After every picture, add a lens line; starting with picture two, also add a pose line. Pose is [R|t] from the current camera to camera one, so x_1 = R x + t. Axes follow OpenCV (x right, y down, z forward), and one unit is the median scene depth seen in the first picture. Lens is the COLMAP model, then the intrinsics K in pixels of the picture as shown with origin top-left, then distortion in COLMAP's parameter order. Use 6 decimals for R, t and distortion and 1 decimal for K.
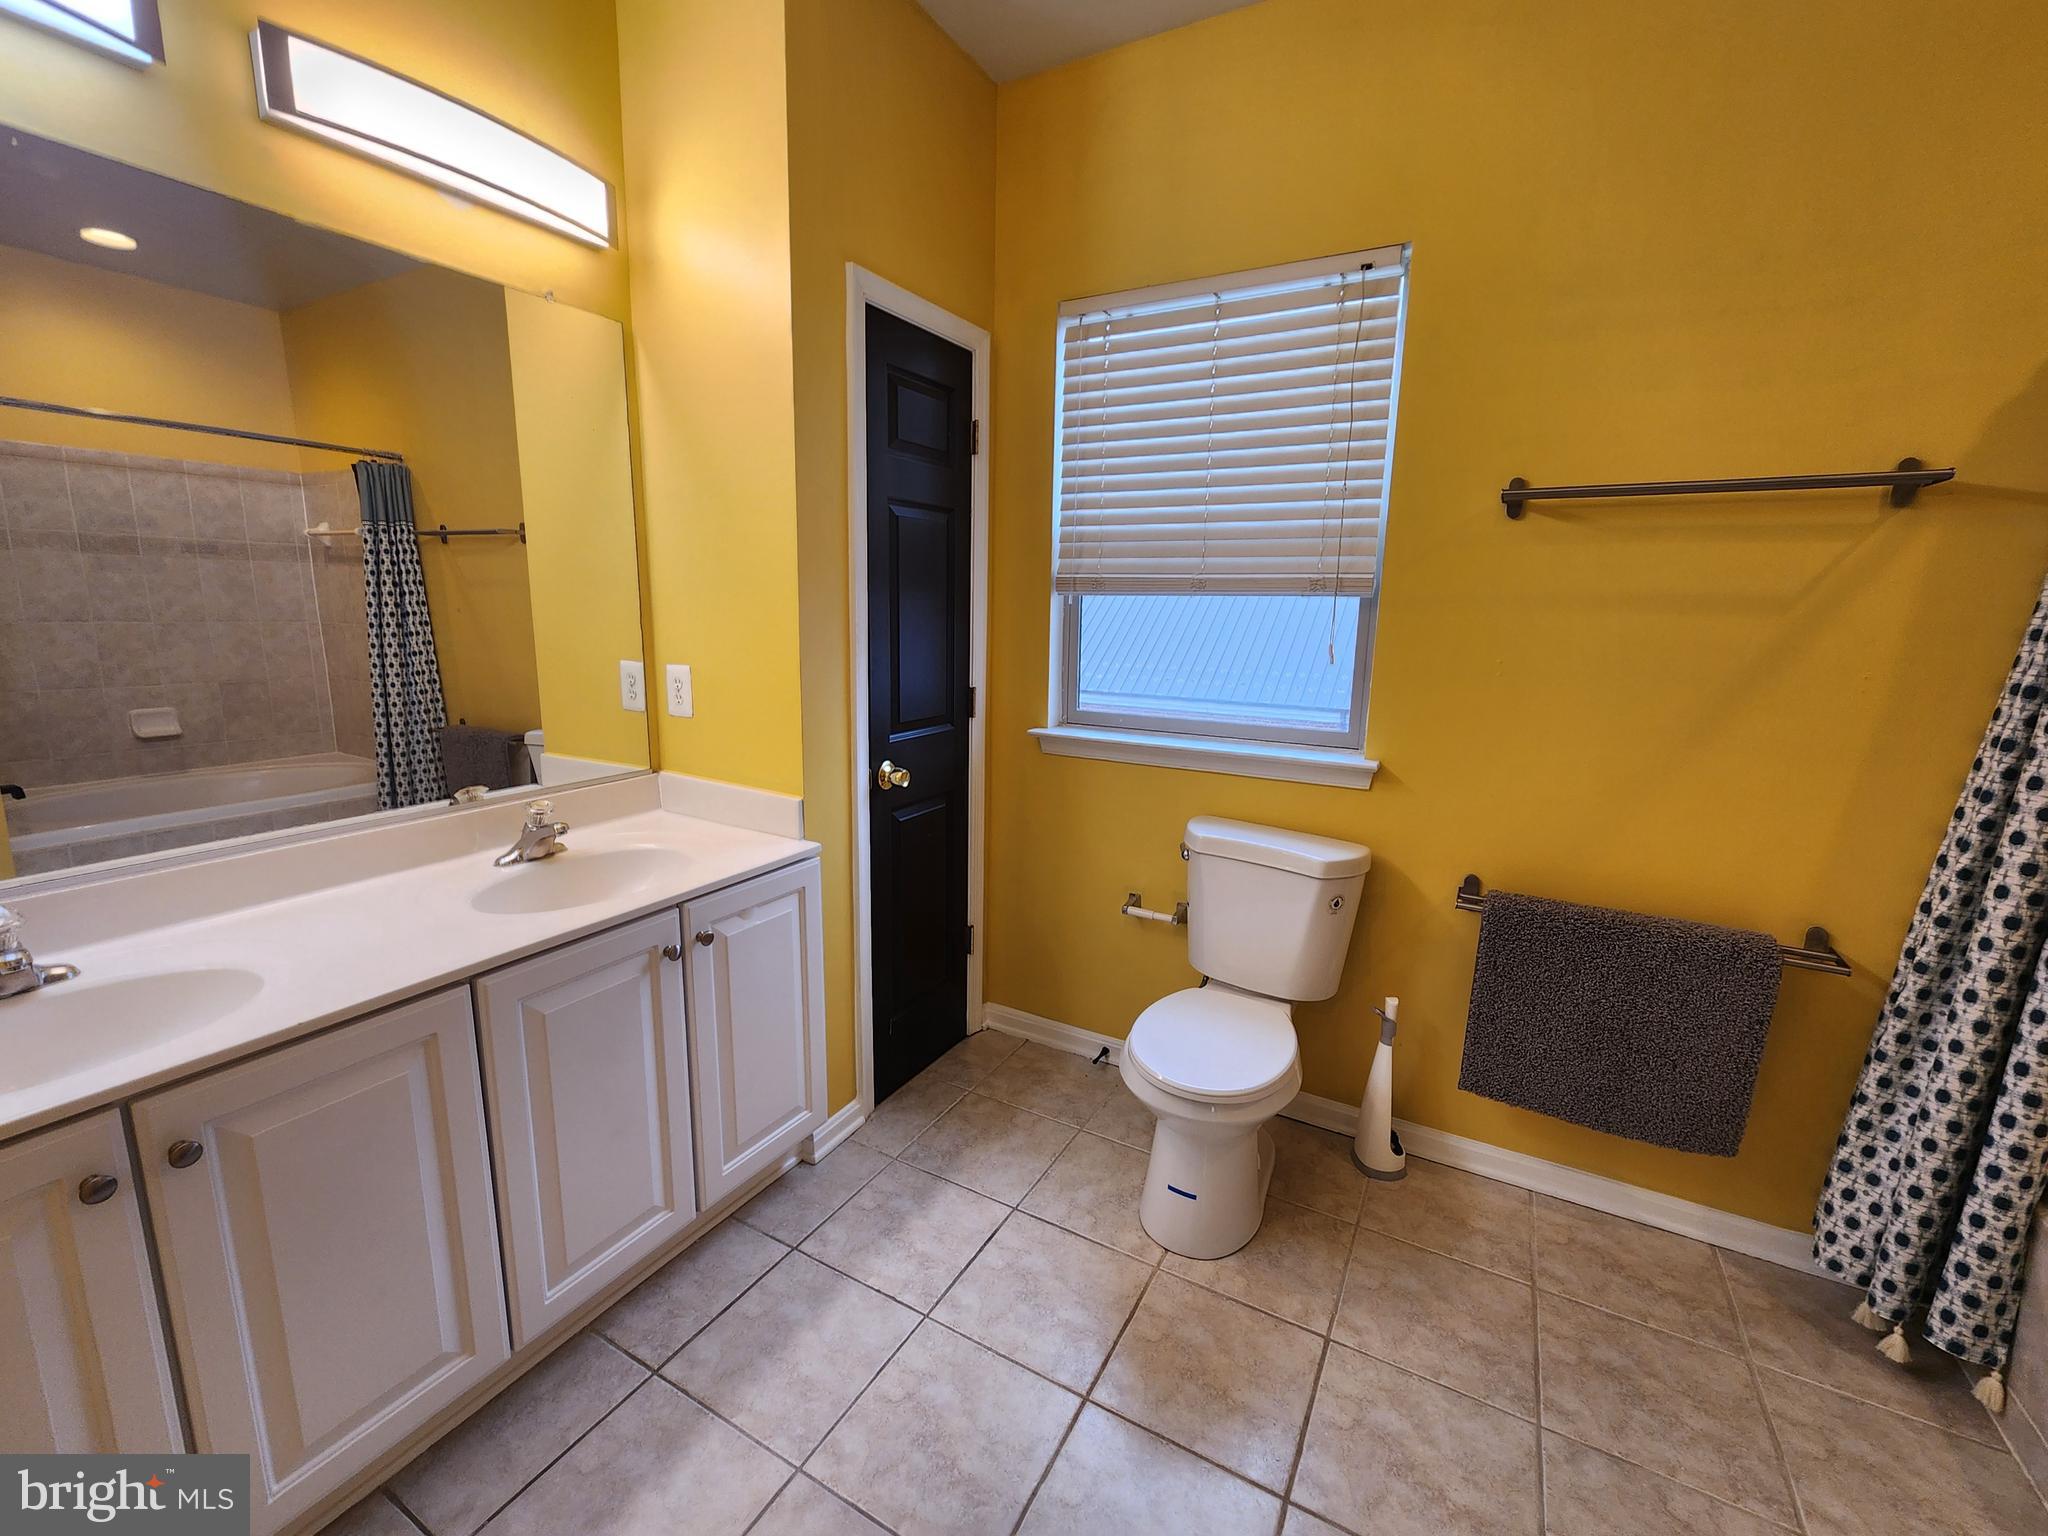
lens RADIAL K [[863.6, 0, 1030.6], [0, 863.6, 775.9], [0, 0, 1]] dist [0.000105, -0.000167]
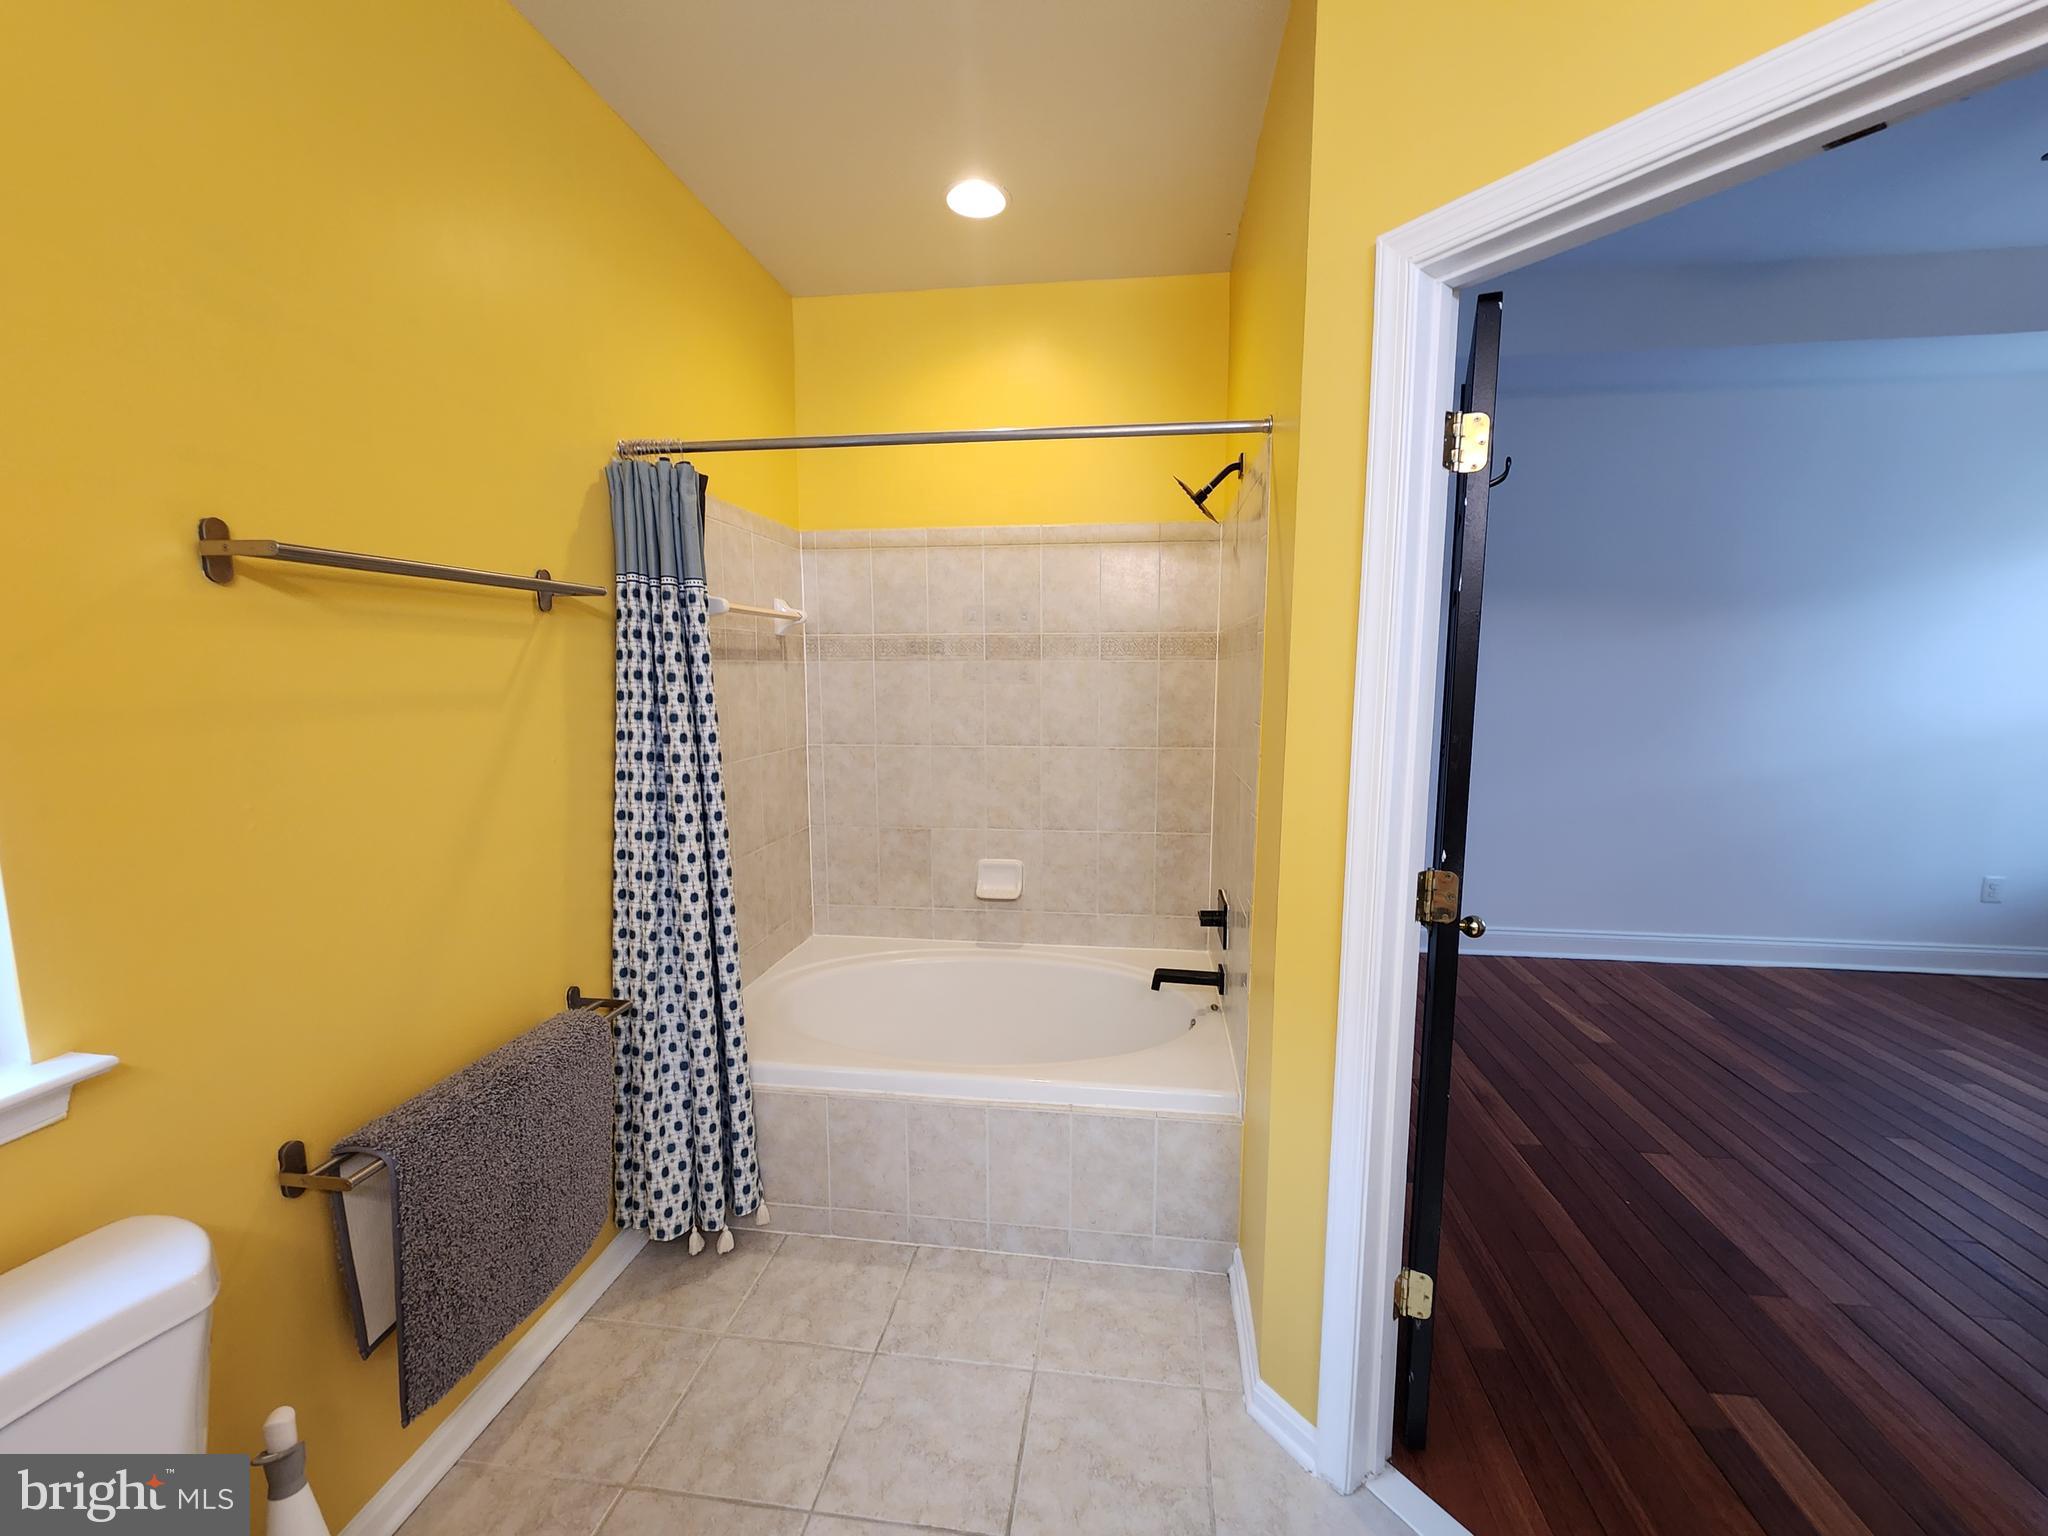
lens RADIAL K [[863.6, 0, 1030.6], [0, 863.6, 775.9], [0, 0, 1]] dist [0.000105, -0.000167]
pose [[-0.371246, -0.133601, 0.918873, -0.291875], [0.180290, 0.960390, 0.212478, -0.220868], [-0.910863, 0.244545, -0.332454, 0.817417]]
